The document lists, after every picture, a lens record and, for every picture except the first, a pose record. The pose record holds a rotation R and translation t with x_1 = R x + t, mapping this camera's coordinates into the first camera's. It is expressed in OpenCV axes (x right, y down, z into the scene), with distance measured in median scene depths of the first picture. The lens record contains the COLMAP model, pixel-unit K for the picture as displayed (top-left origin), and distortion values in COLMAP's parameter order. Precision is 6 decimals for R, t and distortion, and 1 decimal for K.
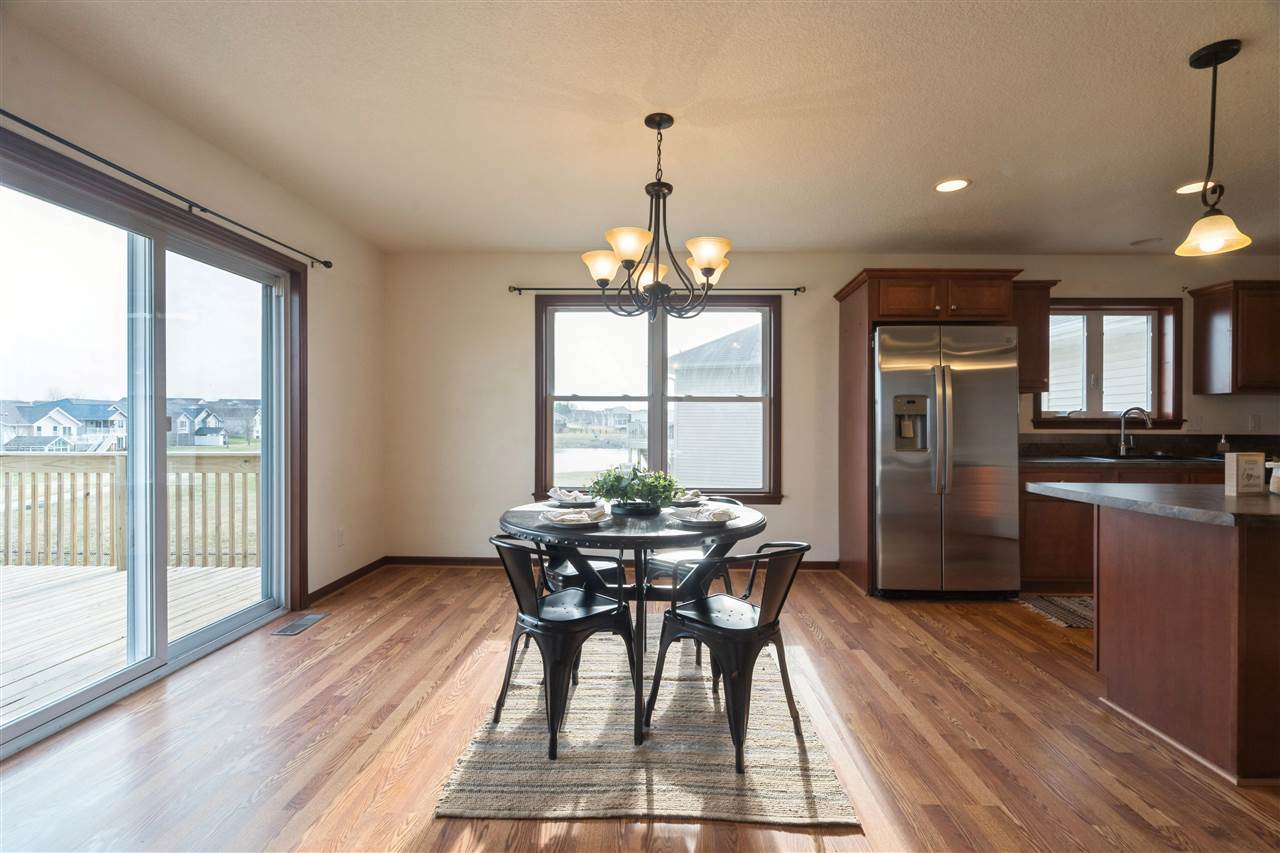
lens RADIAL K [[574.5, 0, 652.4], [0, 574.5, 425.6], [0, 0, 1]] dist [-0.002474, -0.000363]
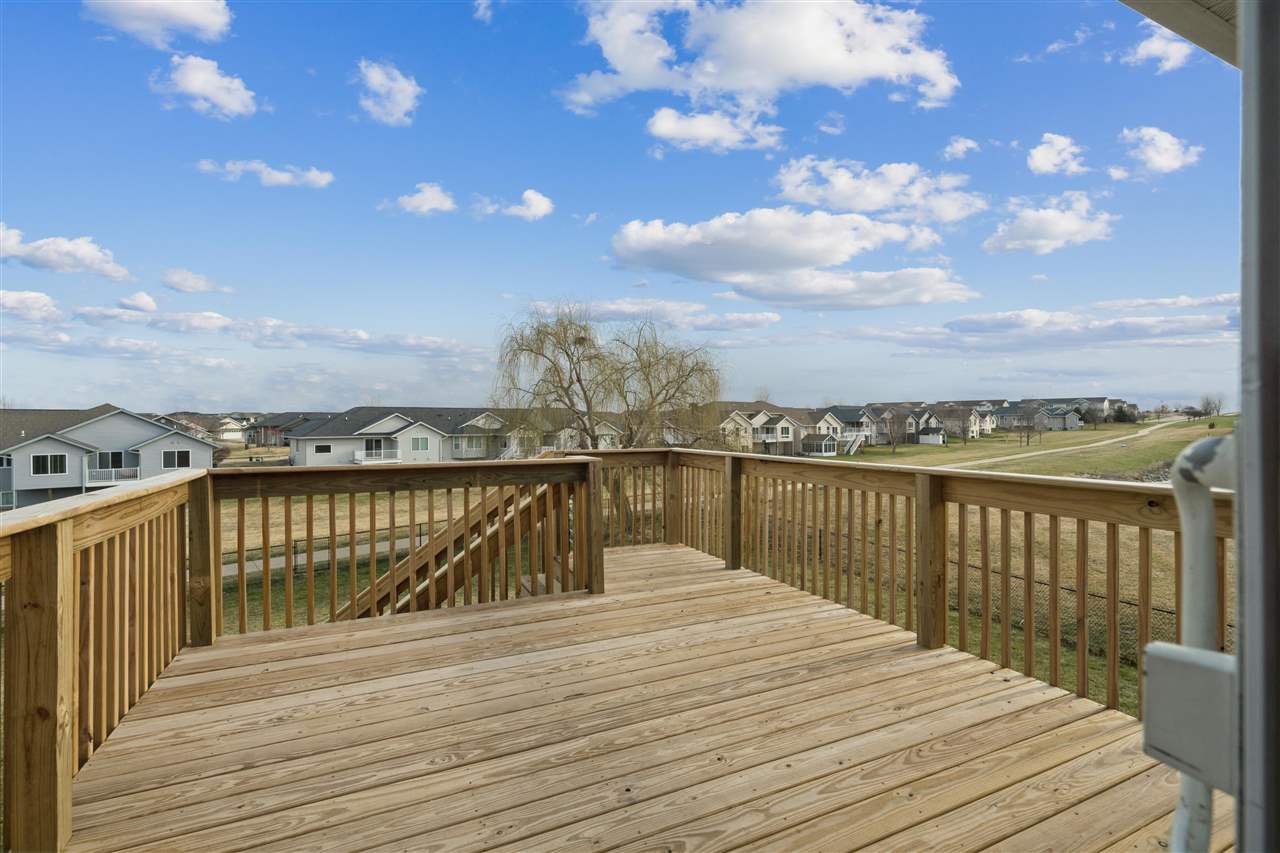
lens RADIAL K [[574.5, 0, 652.4], [0, 574.5, 425.6], [0, 0, 1]] dist [-0.002474, -0.000363]
pose [[0.451931, -0.003234, -0.892047, -0.484994], [0.003323, 0.999993, -0.001942, -0.002660], [0.892047, -0.002087, 0.451939, 0.430014]]
